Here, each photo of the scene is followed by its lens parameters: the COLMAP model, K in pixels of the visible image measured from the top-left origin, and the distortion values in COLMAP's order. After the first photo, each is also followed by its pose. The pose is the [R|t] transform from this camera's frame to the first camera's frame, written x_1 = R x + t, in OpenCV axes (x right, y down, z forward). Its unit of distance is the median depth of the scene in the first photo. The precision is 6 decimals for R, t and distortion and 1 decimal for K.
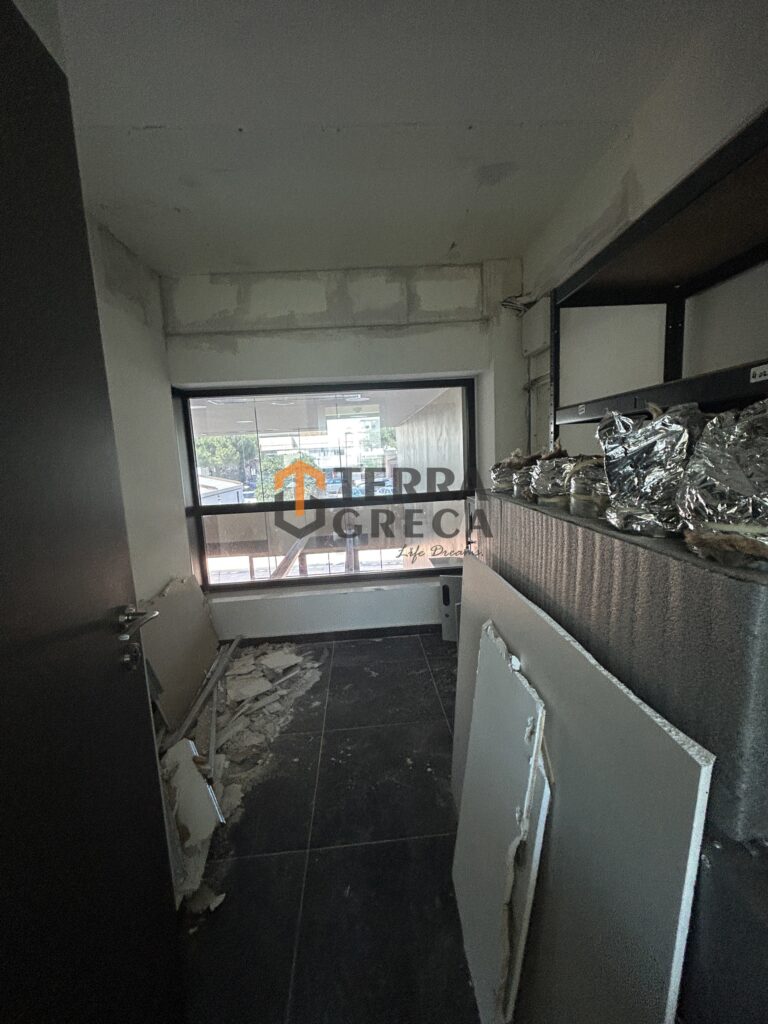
lens RADIAL K [[411.2, 0, 386.4], [0, 411.2, 508.5], [0, 0, 1]] dist [-0.001681, 0.000820]
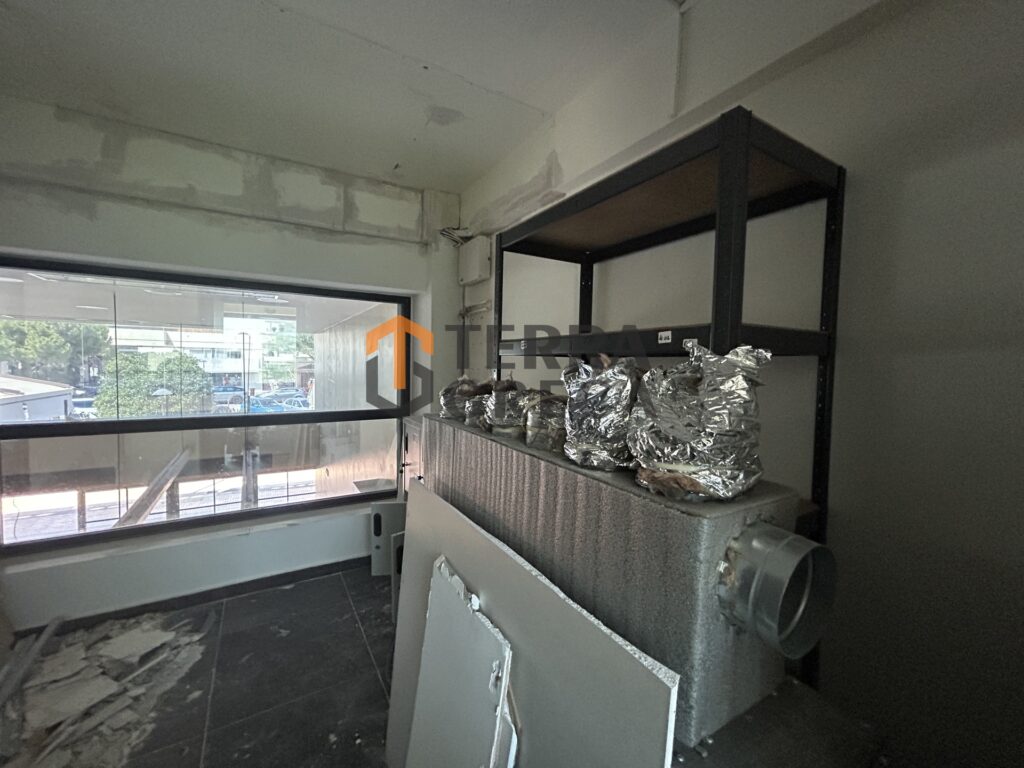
lens RADIAL K [[411.2, 0, 507.9], [0, 411.2, 382.2], [0, 0, 1]] dist [-0.001681, 0.000820]
pose [[0.886463, 0.046511, 0.460456, -0.048123], [-0.002347, 0.995376, -0.096025, -0.024994], [-0.462793, 0.084042, 0.882473, 0.040188]]
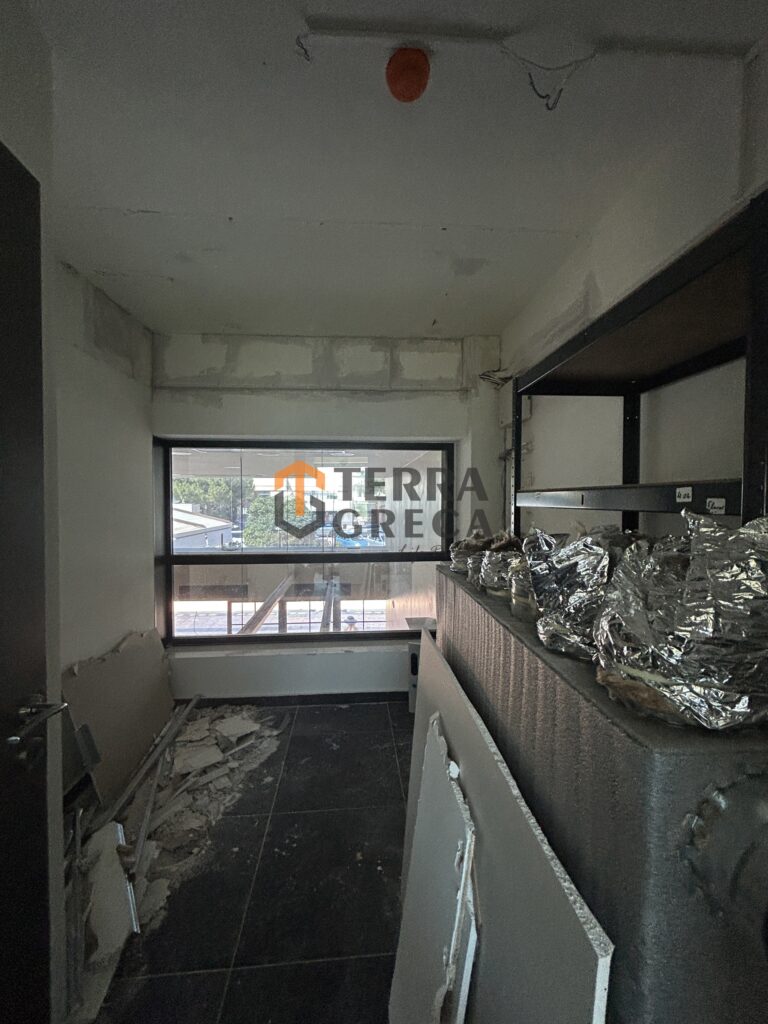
lens RADIAL K [[411.2, 0, 386.4], [0, 411.2, 508.5], [0, 0, 1]] dist [-0.001681, 0.000820]
pose [[0.998563, 0.051325, 0.015421, 0.064547], [-0.049348, 0.992822, -0.108943, -0.059603], [-0.020902, 0.108025, 0.993928, 0.004466]]
